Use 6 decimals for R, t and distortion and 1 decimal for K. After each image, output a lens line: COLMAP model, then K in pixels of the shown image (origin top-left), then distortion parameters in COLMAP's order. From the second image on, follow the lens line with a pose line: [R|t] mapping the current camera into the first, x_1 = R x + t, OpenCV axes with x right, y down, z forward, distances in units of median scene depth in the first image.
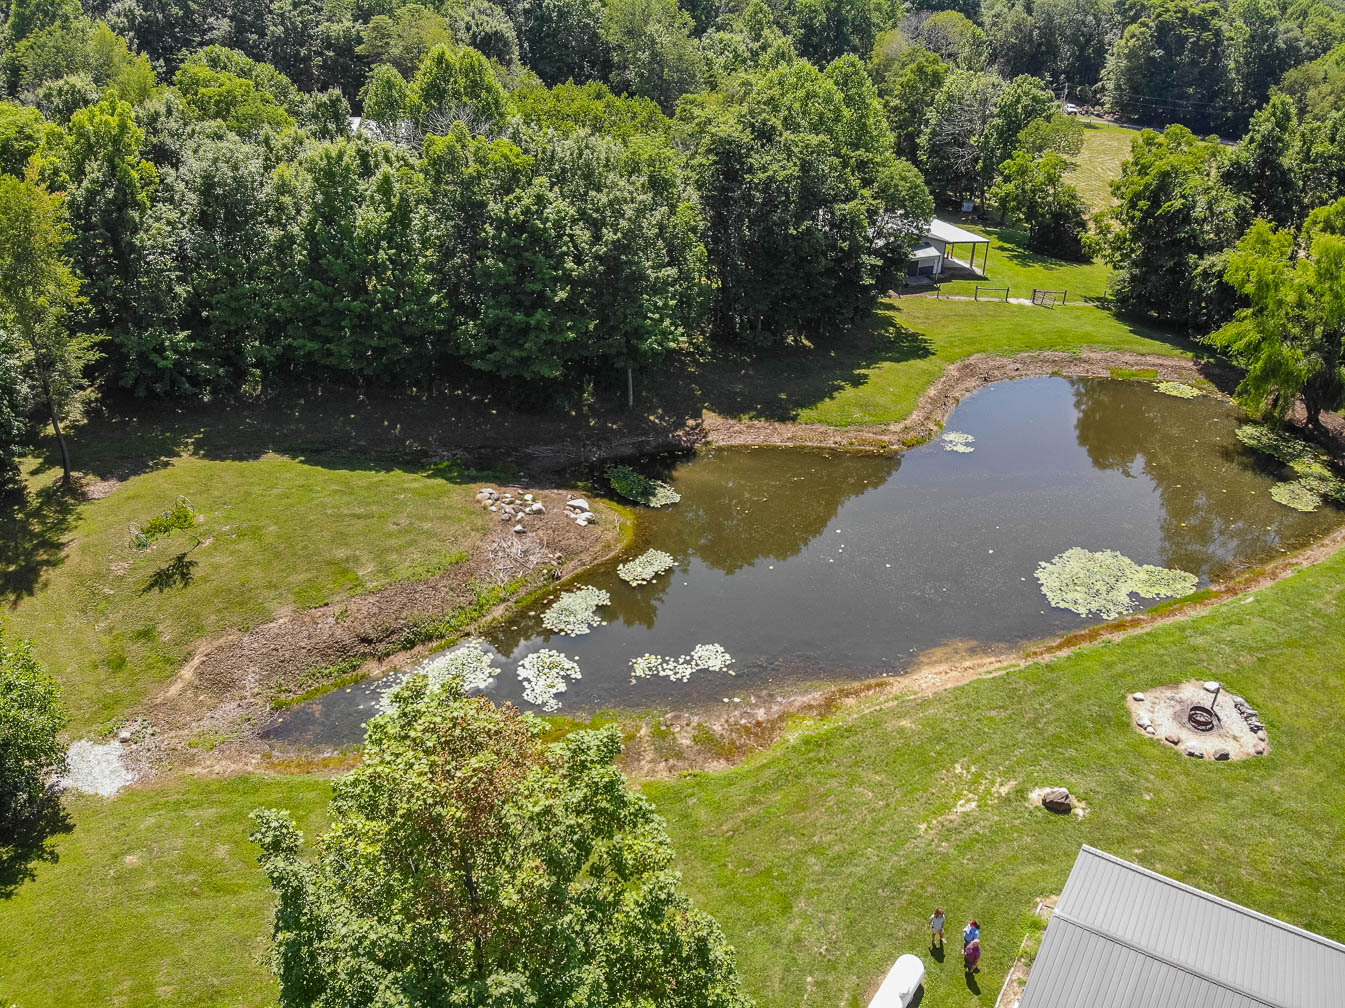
lens RADIAL K [[1003.3, 0, 662.2], [0, 1003.3, 492.5], [0, 0, 1]] dist [0.008749, -0.111692]
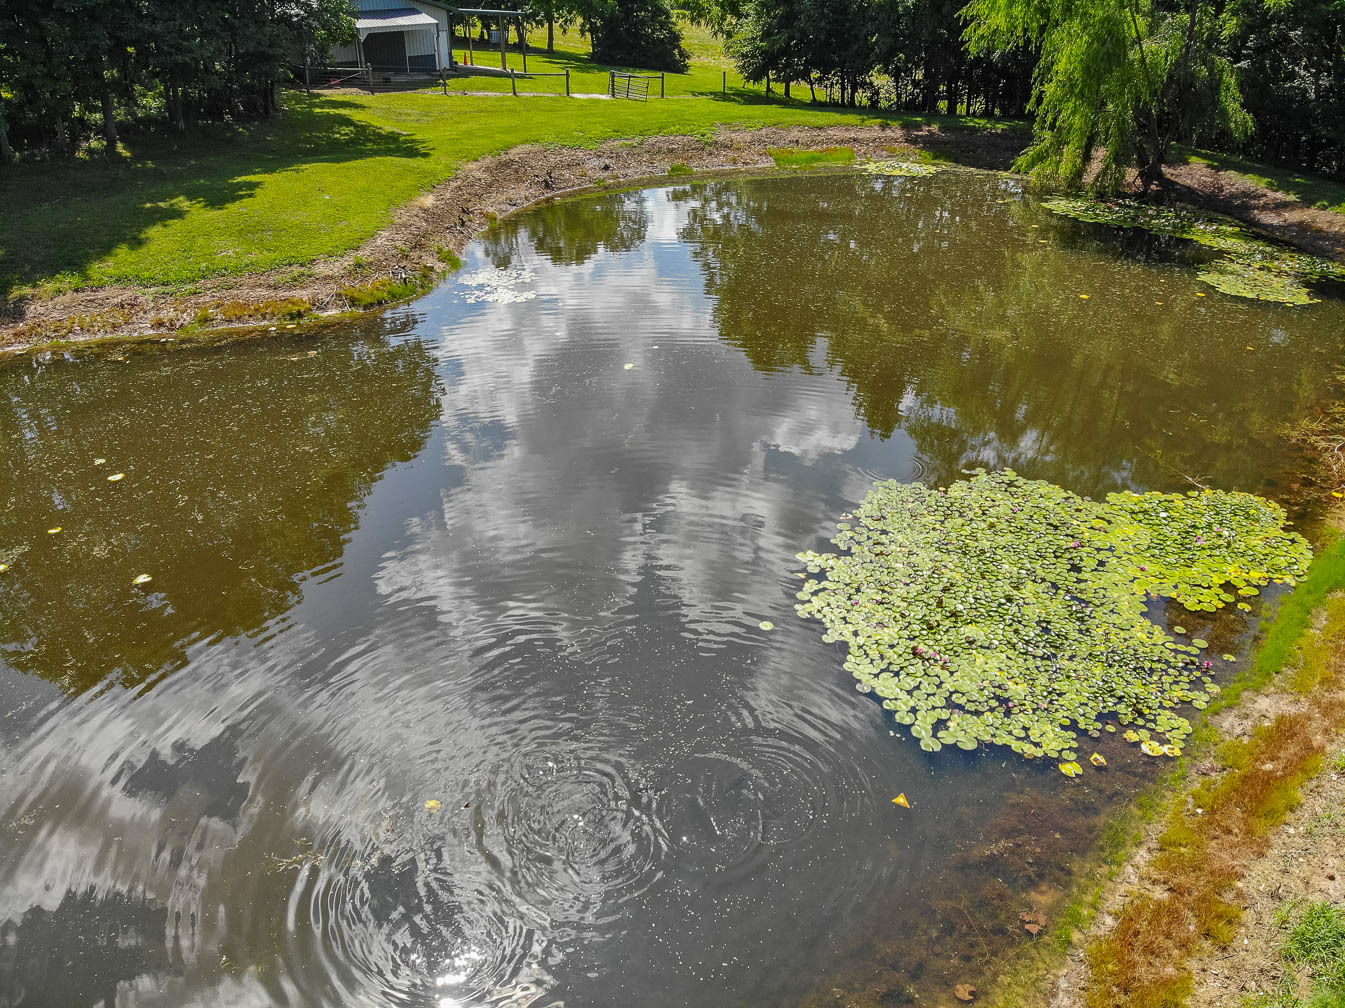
lens RADIAL K [[1003.3, 0, 675.9], [0, 1003.3, 508.0], [0, 0, 1]] dist [0.008749, -0.111692]
pose [[0.911345, -0.185247, 0.367605, 0.257505], [0.180376, 0.982431, 0.047900, 0.038669], [-0.370020, 0.022653, 0.928748, 0.794185]]
